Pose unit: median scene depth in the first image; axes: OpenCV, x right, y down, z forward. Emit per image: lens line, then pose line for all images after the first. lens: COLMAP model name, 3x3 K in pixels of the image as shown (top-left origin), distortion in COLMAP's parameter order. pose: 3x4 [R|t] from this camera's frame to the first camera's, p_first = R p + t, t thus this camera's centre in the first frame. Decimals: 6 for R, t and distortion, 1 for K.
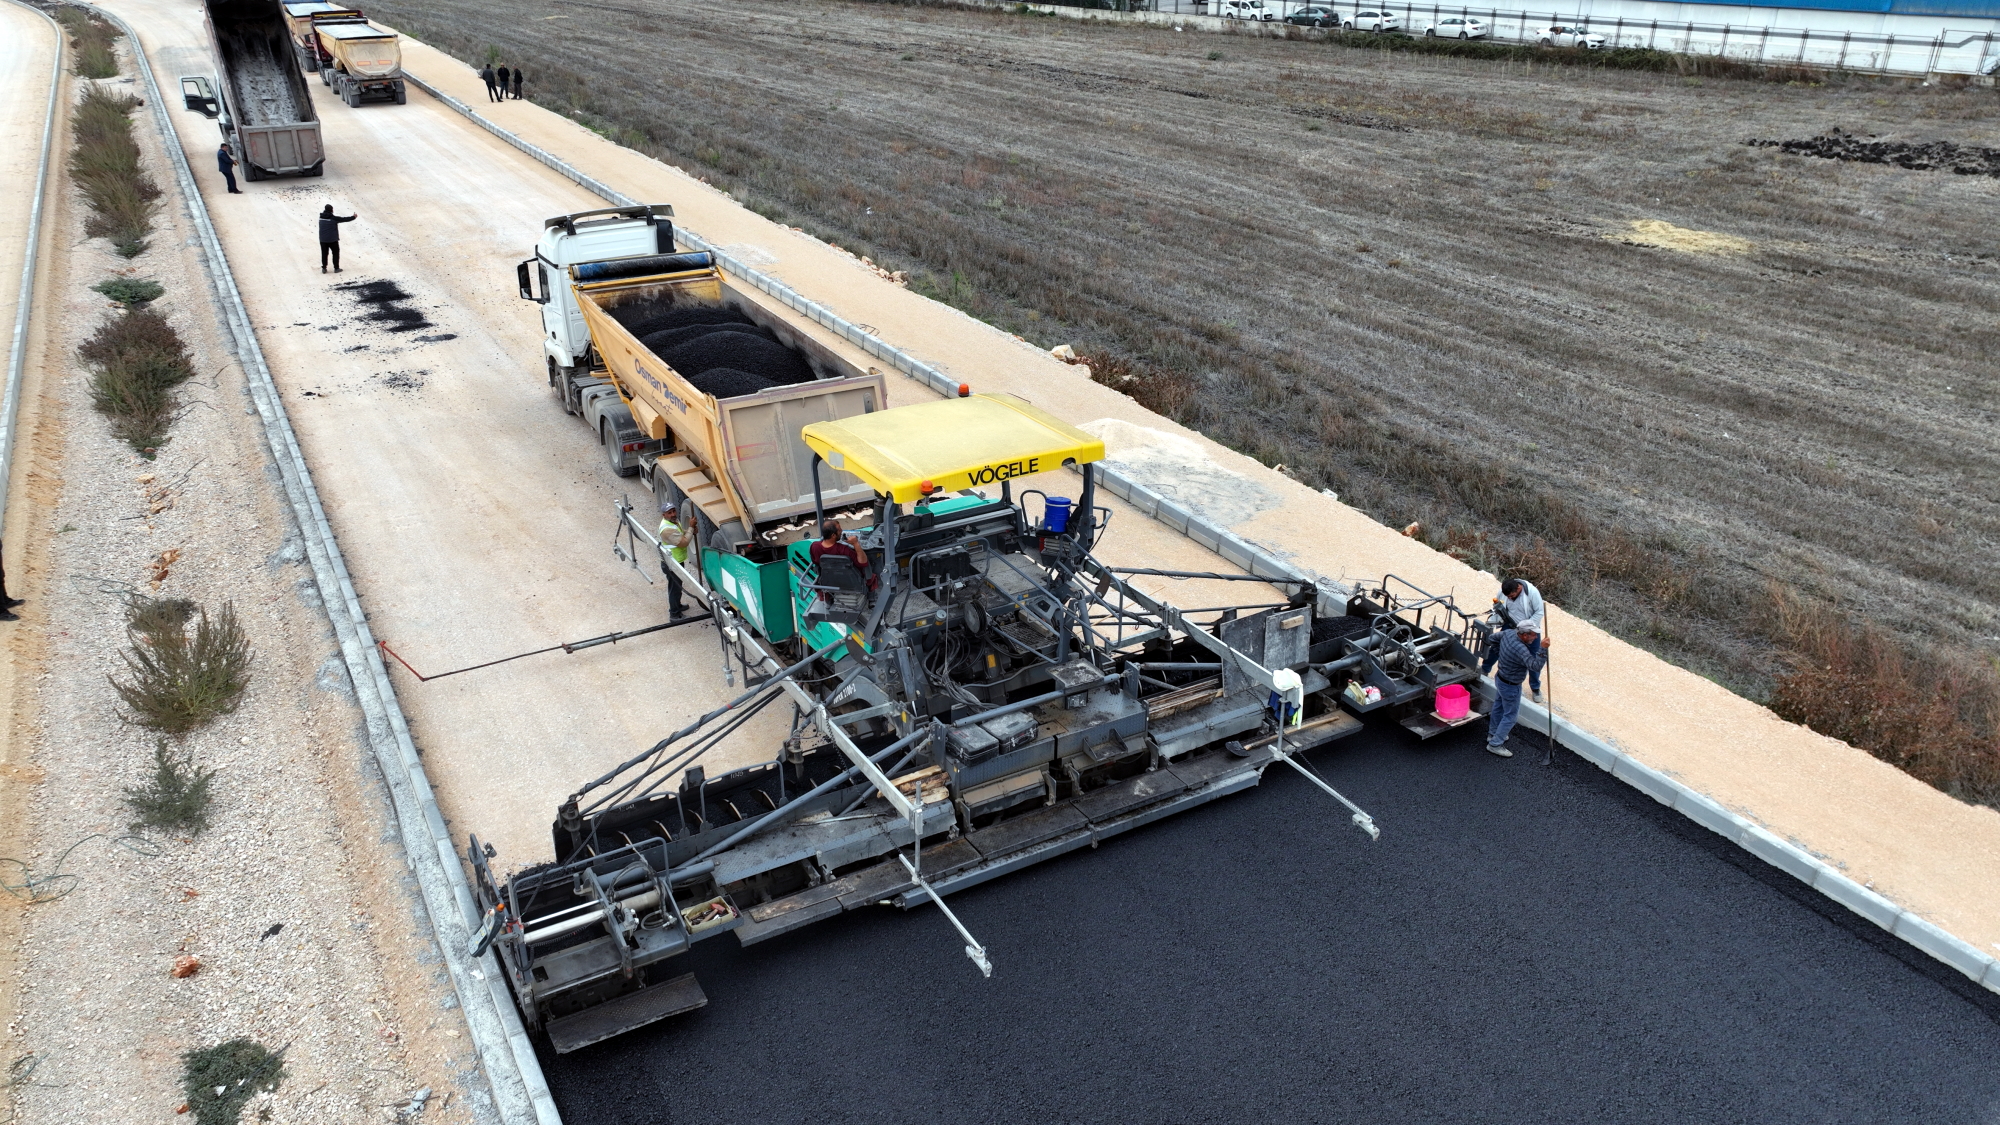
lens RADIAL K [[1405.0, 0, 1000.0], [0, 1405.0, 562.5], [0, 0, 1]] dist [0.003681, 0.008793]
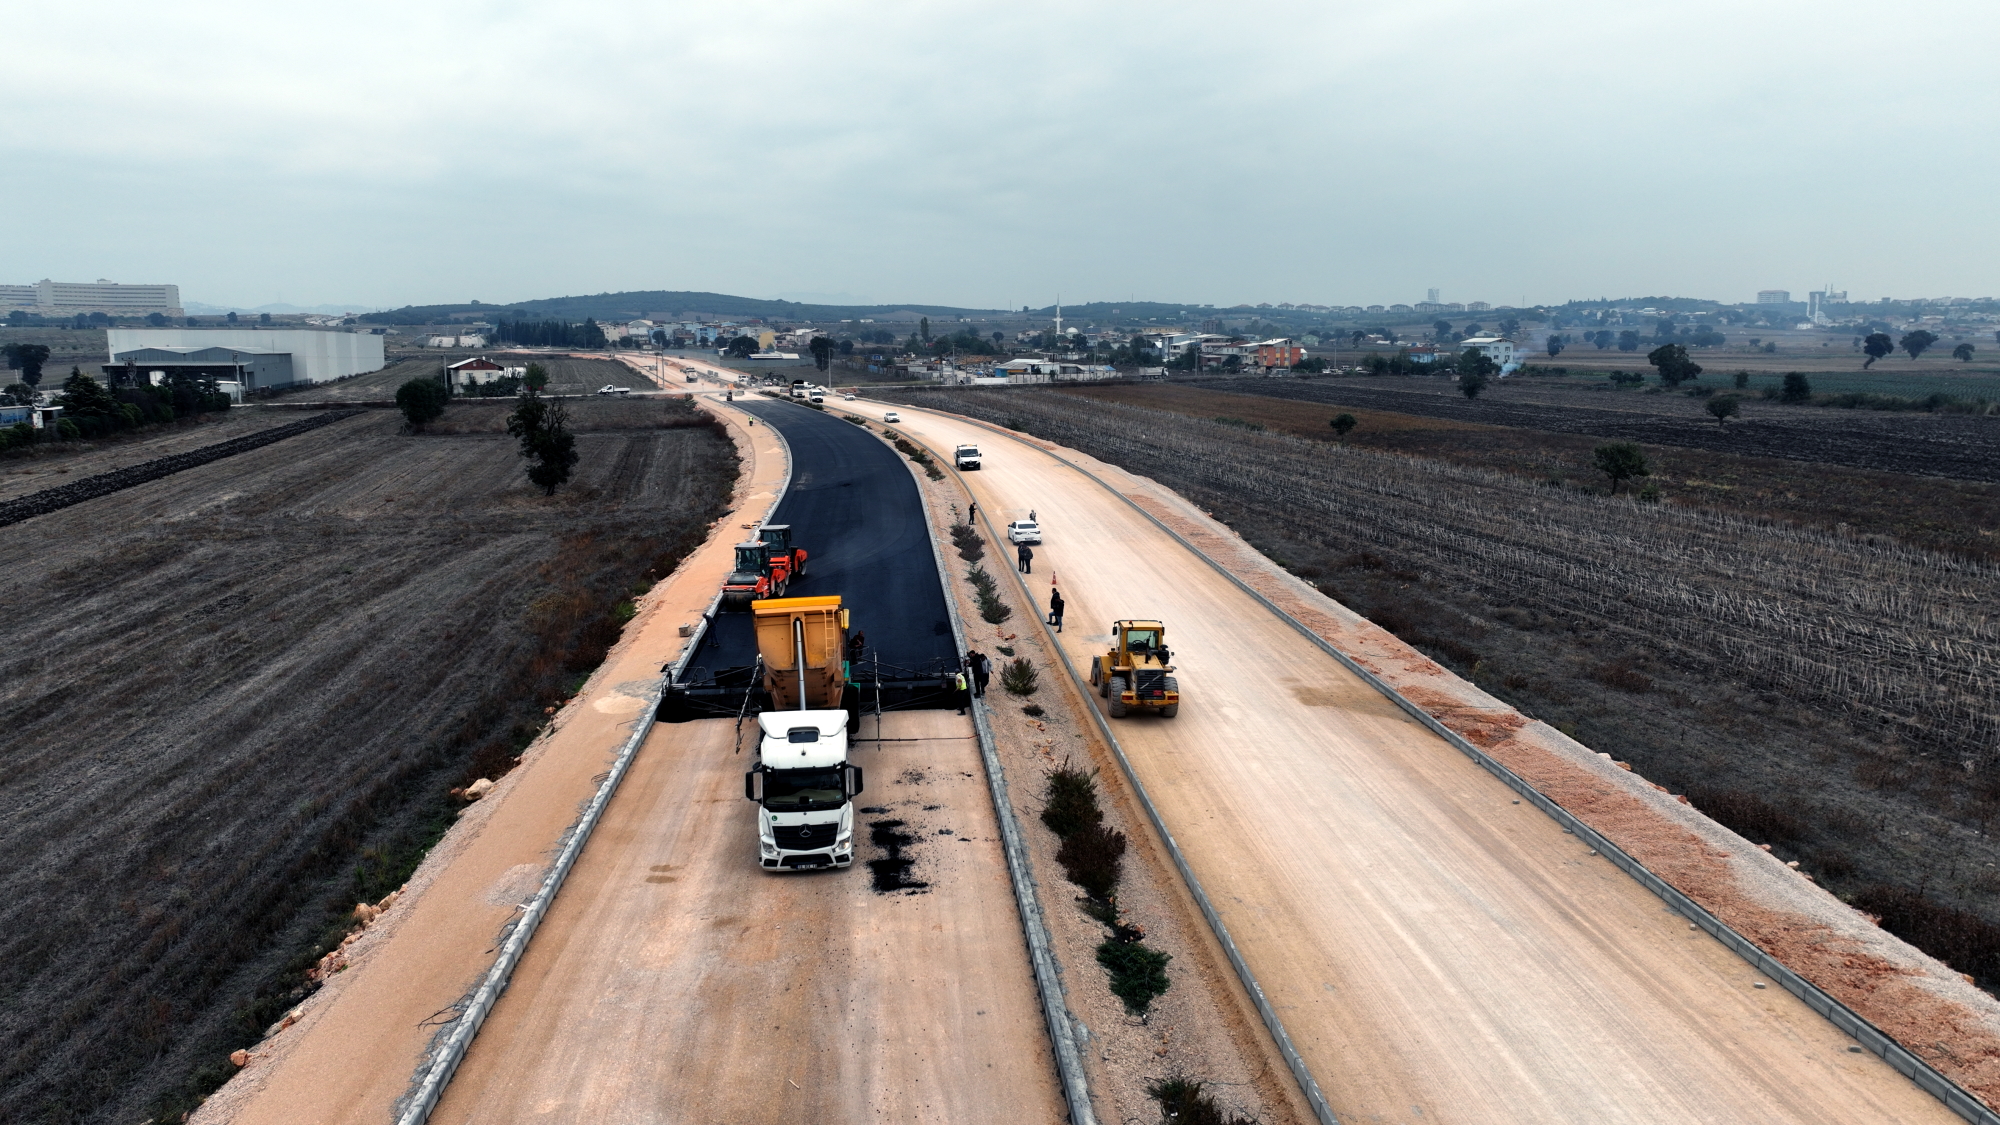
lens RADIAL K [[1405.0, 0, 1000.0], [0, 1405.0, 562.5], [0, 0, 1]] dist [0.003681, 0.008793]
pose [[-0.901764, -0.061407, 0.427845, -1.049681], [0.194718, 0.826008, 0.528958, -1.016751], [-0.385885, 0.560304, -0.732907, 1.783349]]
